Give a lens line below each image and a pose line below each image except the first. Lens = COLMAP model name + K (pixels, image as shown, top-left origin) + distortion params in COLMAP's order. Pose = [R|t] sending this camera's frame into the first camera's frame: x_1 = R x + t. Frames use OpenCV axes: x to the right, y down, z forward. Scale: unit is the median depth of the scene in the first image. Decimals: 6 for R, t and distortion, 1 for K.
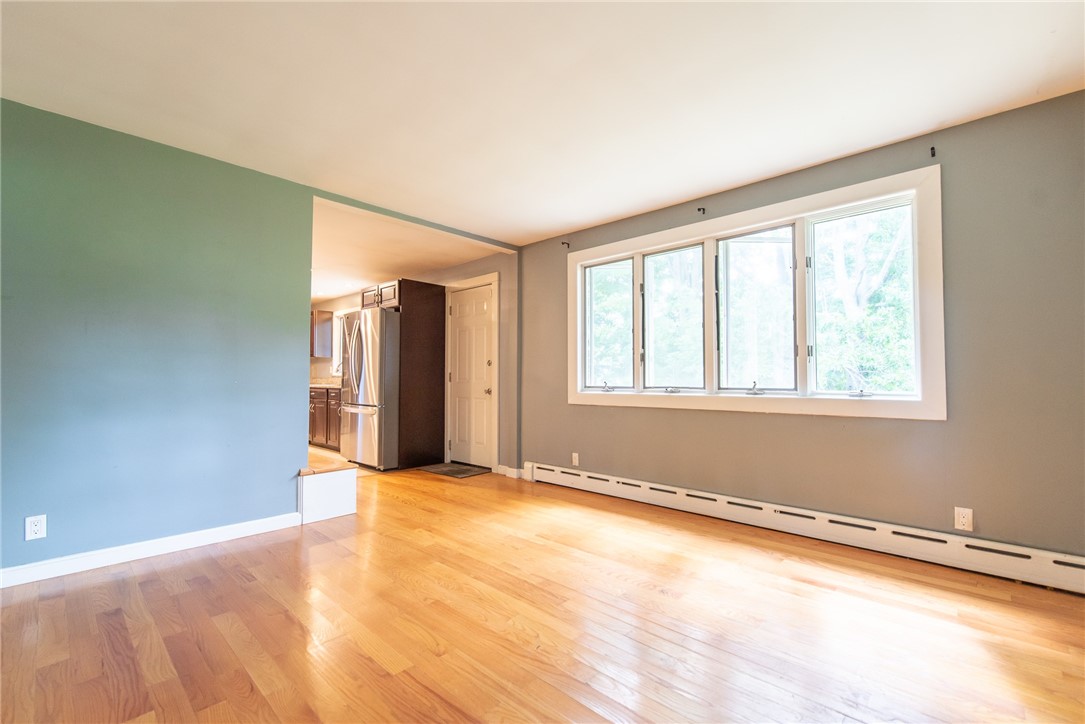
lens RADIAL K [[461.4, 0, 550.9], [0, 461.4, 369.0], [0, 0, 1]] dist [-0.002984, -0.000382]
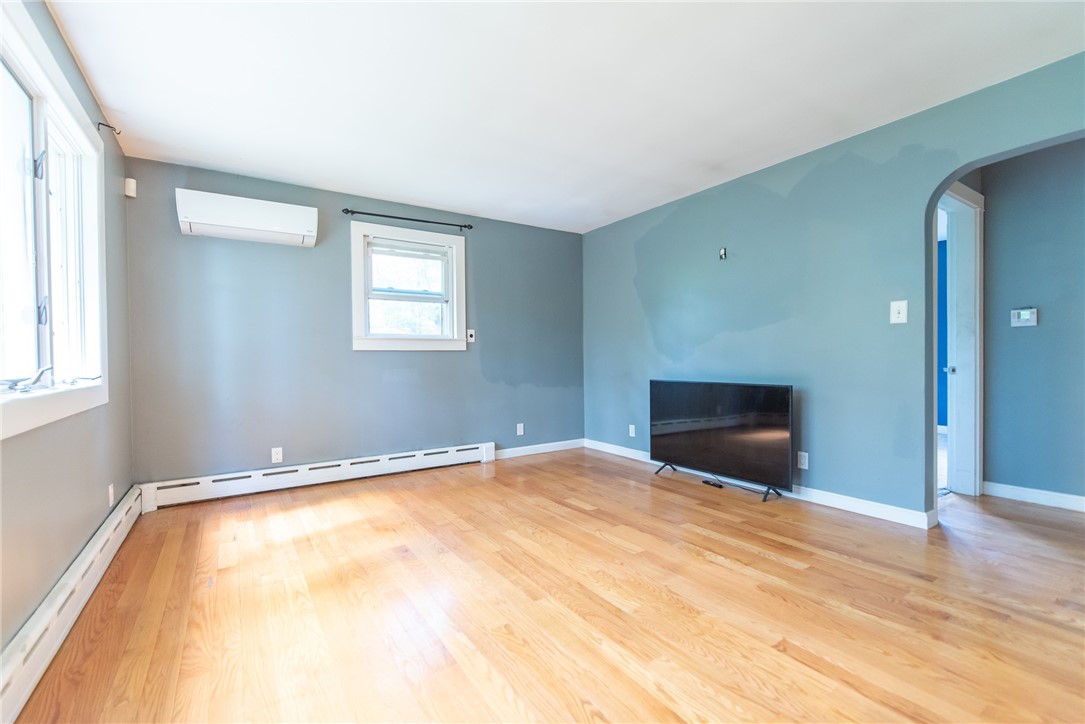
lens RADIAL K [[471.7, 0, 542.5], [0, 471.7, 362.0], [0, 0, 1]] dist [0.000613, 0.000114]
pose [[-0.968138, 0.012550, 0.250102, -0.304183], [0.009337, 0.999858, -0.014027, 0.044884], [-0.250243, -0.011245, -0.968118, 1.707209]]
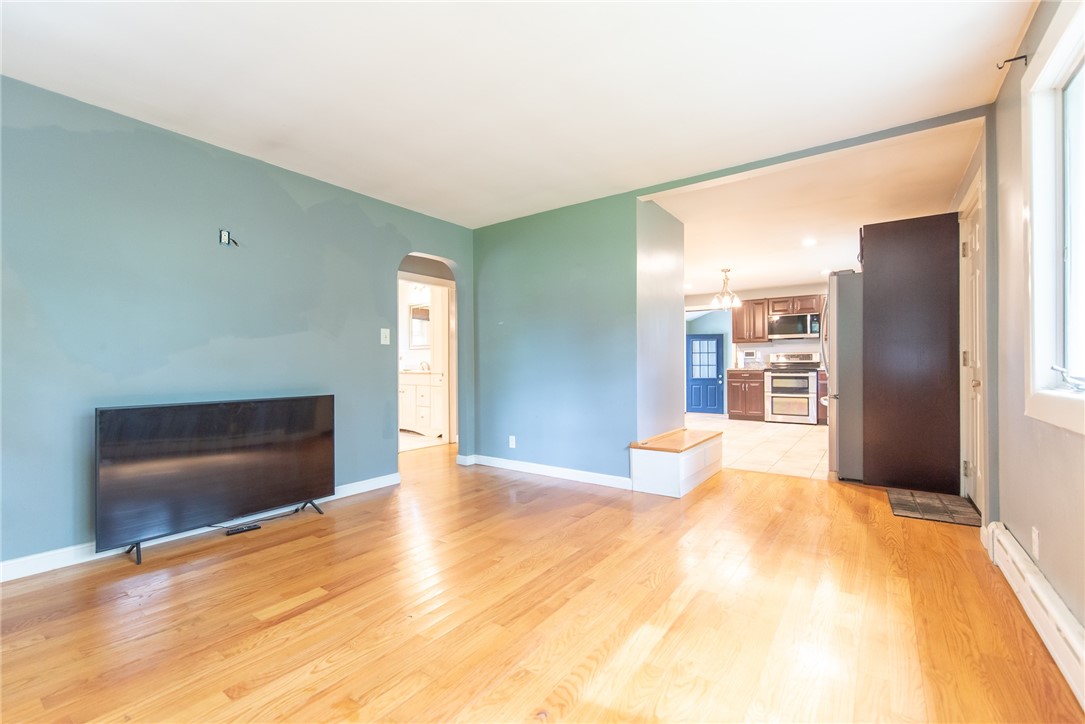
lens RADIAL K [[471.7, 0, 542.5], [0, 471.7, 362.0], [0, 0, 1]] dist [0.000613, 0.000114]
pose [[0.116046, -0.004621, -0.993233, 0.732312], [0.024825, 0.999690, -0.001751, 0.019877], [0.992933, -0.024454, 0.116125, 0.799447]]
